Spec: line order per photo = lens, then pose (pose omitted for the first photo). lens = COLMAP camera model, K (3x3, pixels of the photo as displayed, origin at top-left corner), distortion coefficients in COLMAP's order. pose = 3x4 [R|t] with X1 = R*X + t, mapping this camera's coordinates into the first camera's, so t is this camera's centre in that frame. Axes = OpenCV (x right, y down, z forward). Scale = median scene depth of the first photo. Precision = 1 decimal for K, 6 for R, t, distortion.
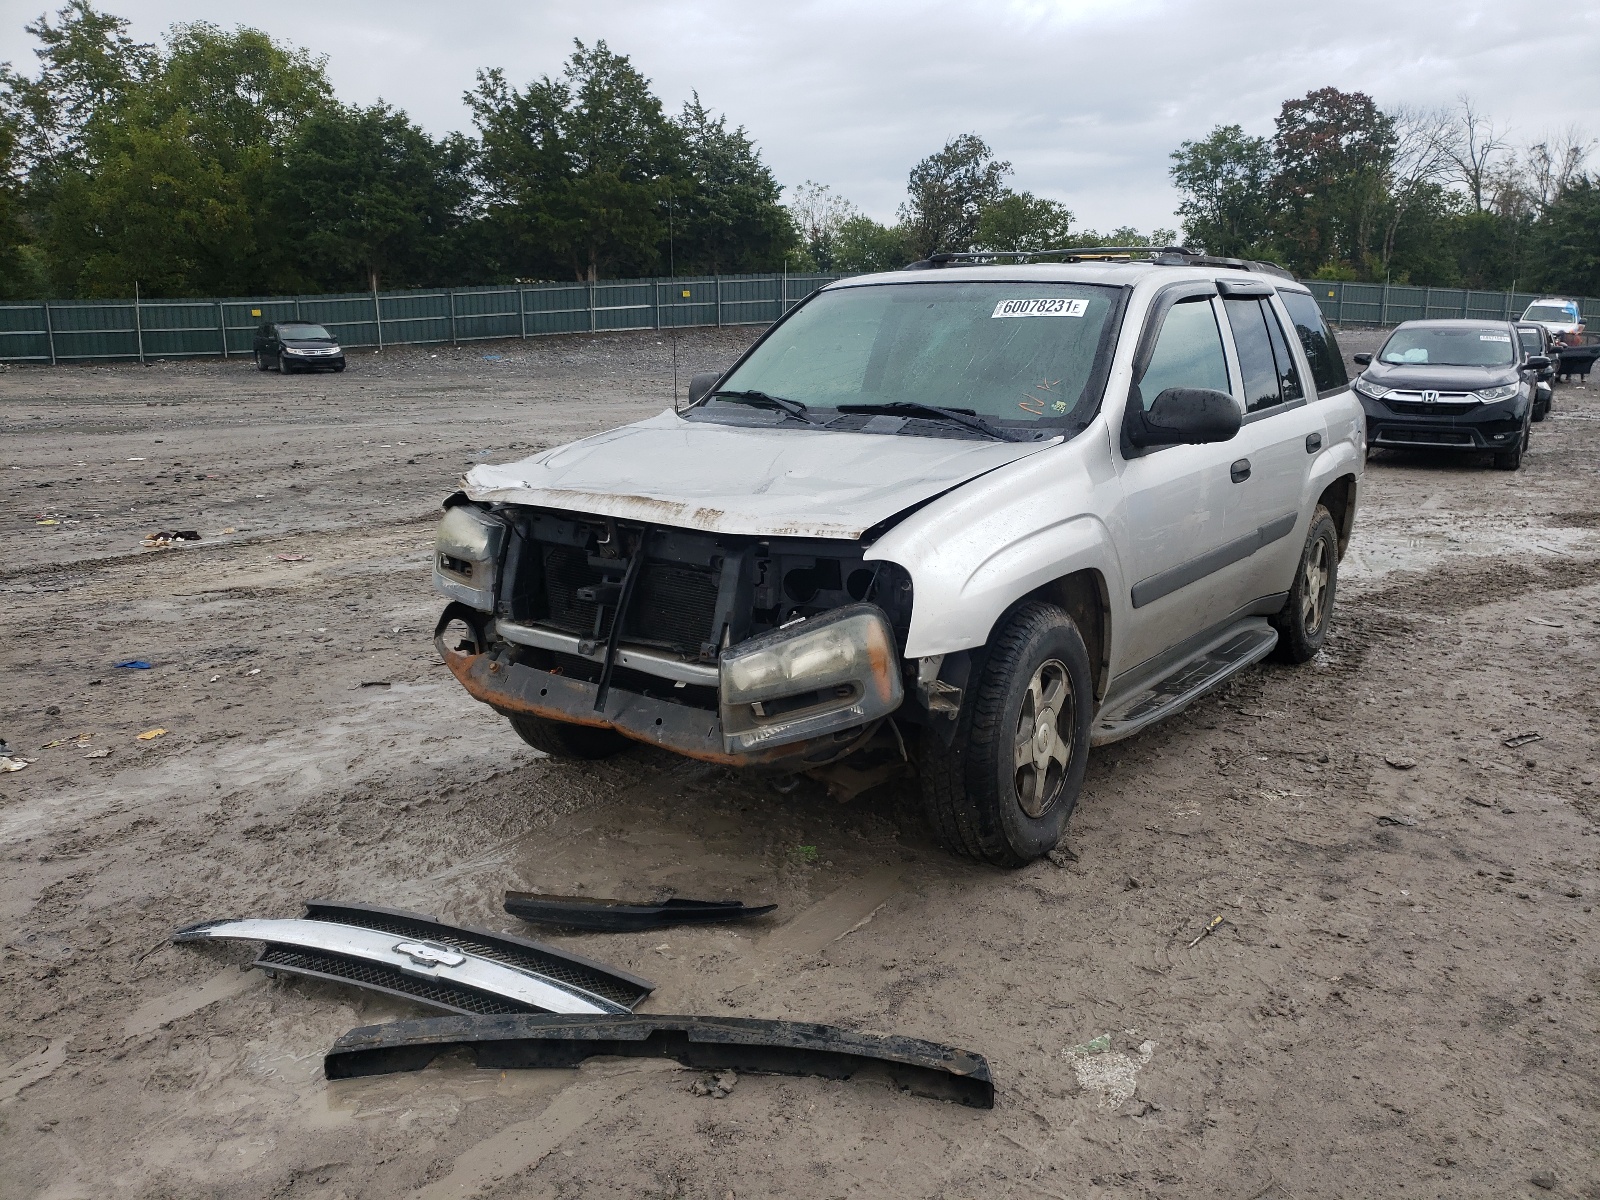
lens RADIAL K [[1210.0, 0, 806.2], [0, 1210.0, 593.0], [0, 0, 1]] dist [0.036081, -0.003023]
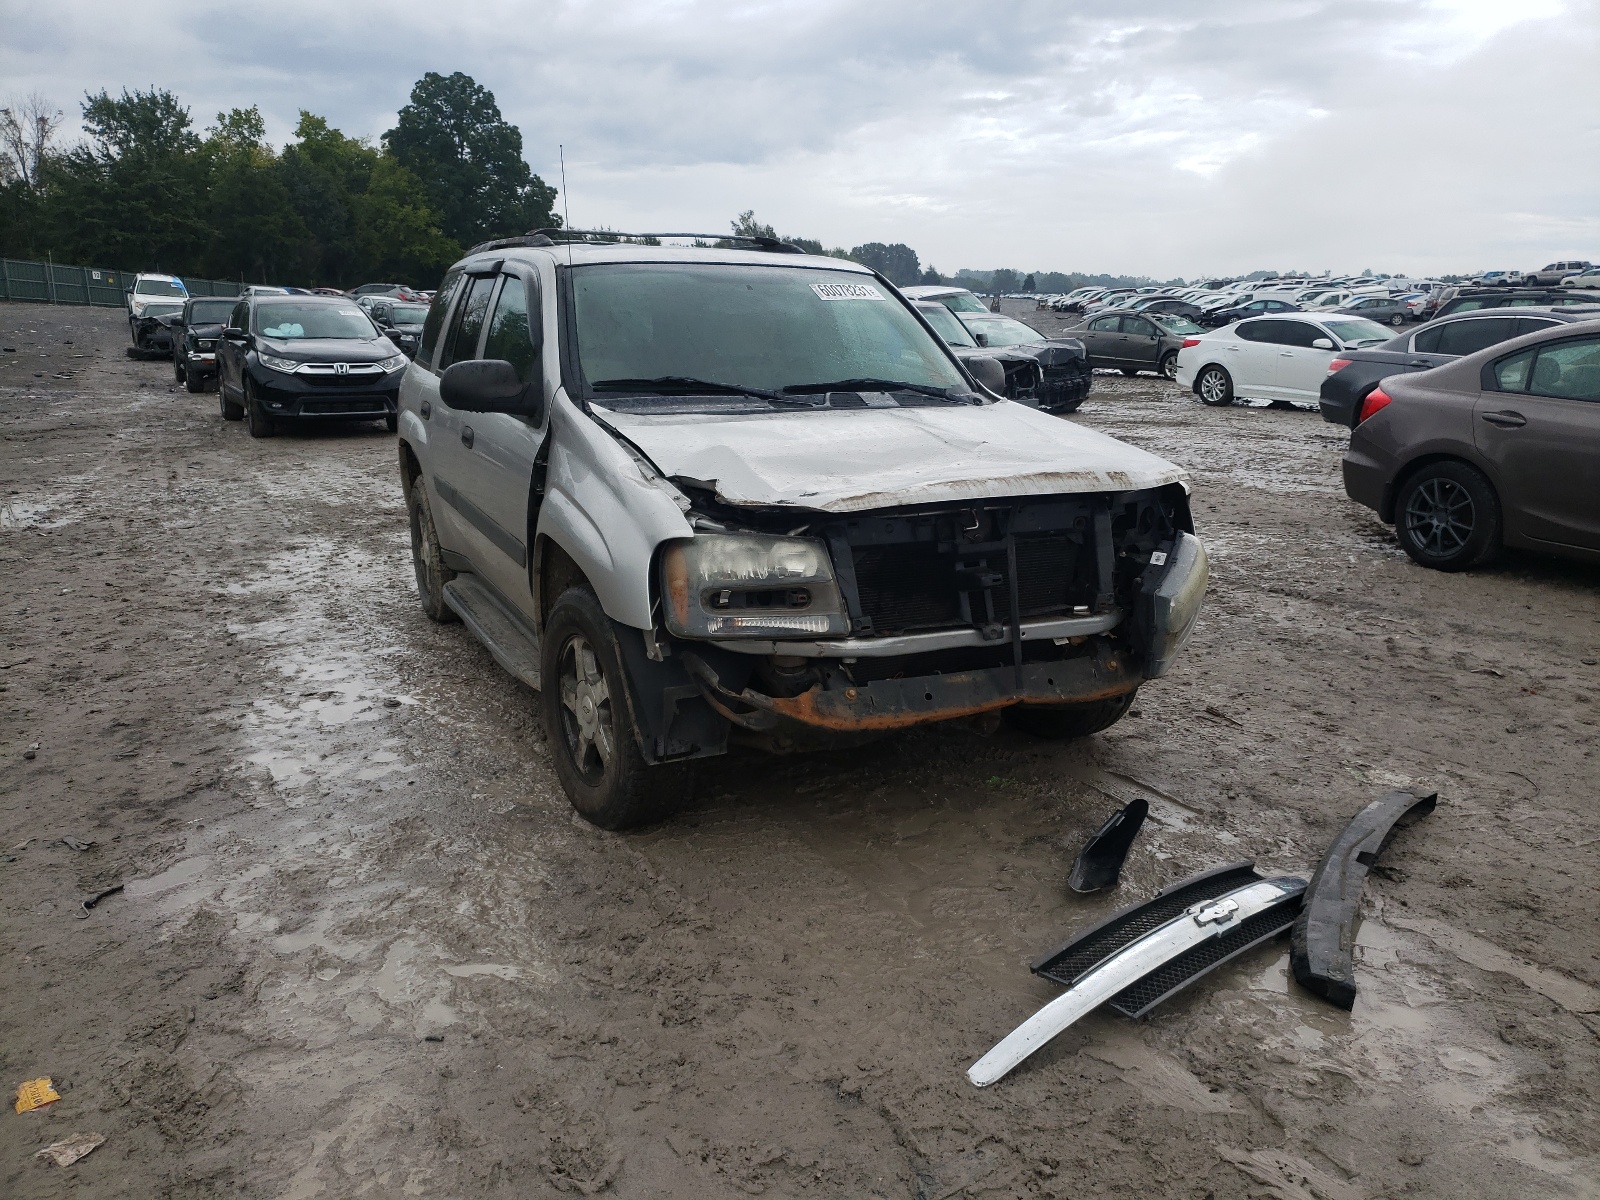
lens RADIAL K [[1210.0, 0, 806.6], [0, 1210.0, 603.2], [0, 0, 1]] dist [0.036081, -0.003023]
pose [[0.487290, -0.205469, 0.848723, -1.032794], [0.180426, 0.974642, 0.132363, -0.130701], [-0.854398, 0.088632, 0.512005, 0.577913]]
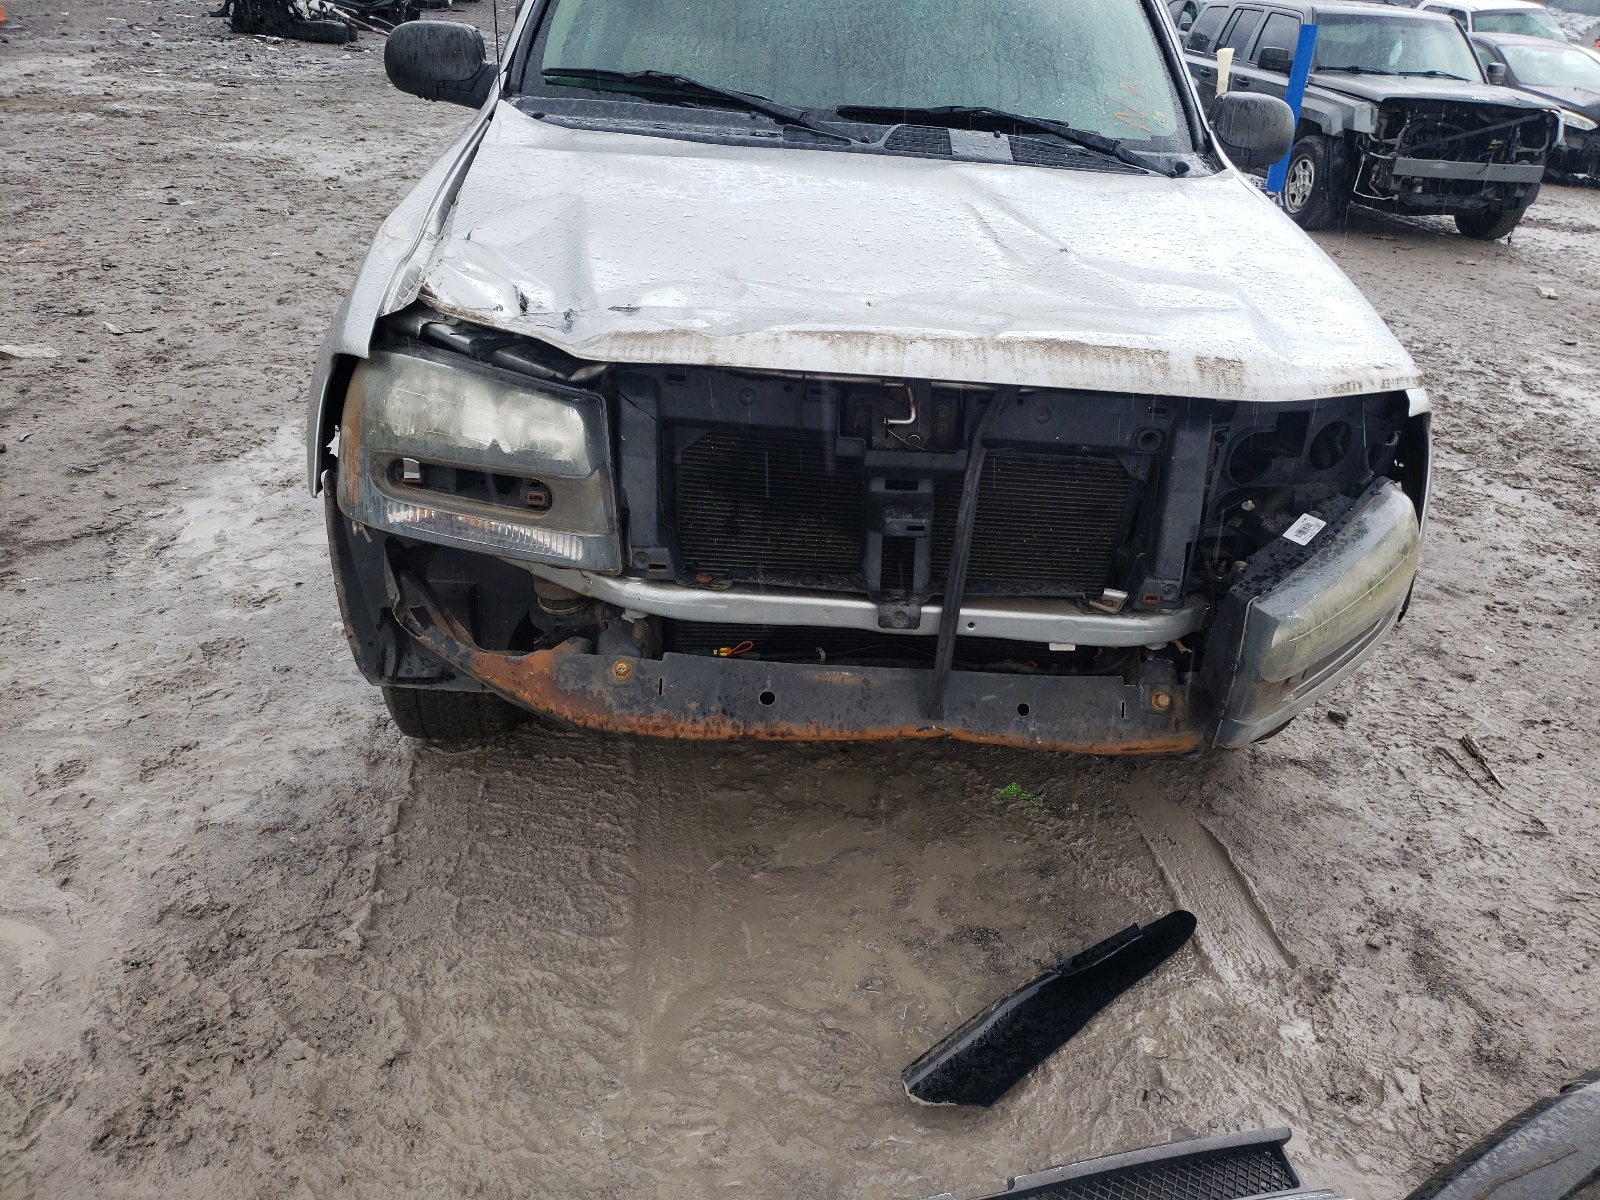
lens RADIAL K [[1227.9, 0, 808.2], [0, 1227.9, 608.4], [0, 0, 1]] dist [0.024984, -0.006112]
pose [[0.775471, -0.234835, 0.586086, -0.509464], [0.054904, 0.949823, 0.307933, -0.125925], [-0.628991, -0.206614, 0.749454, 0.567073]]
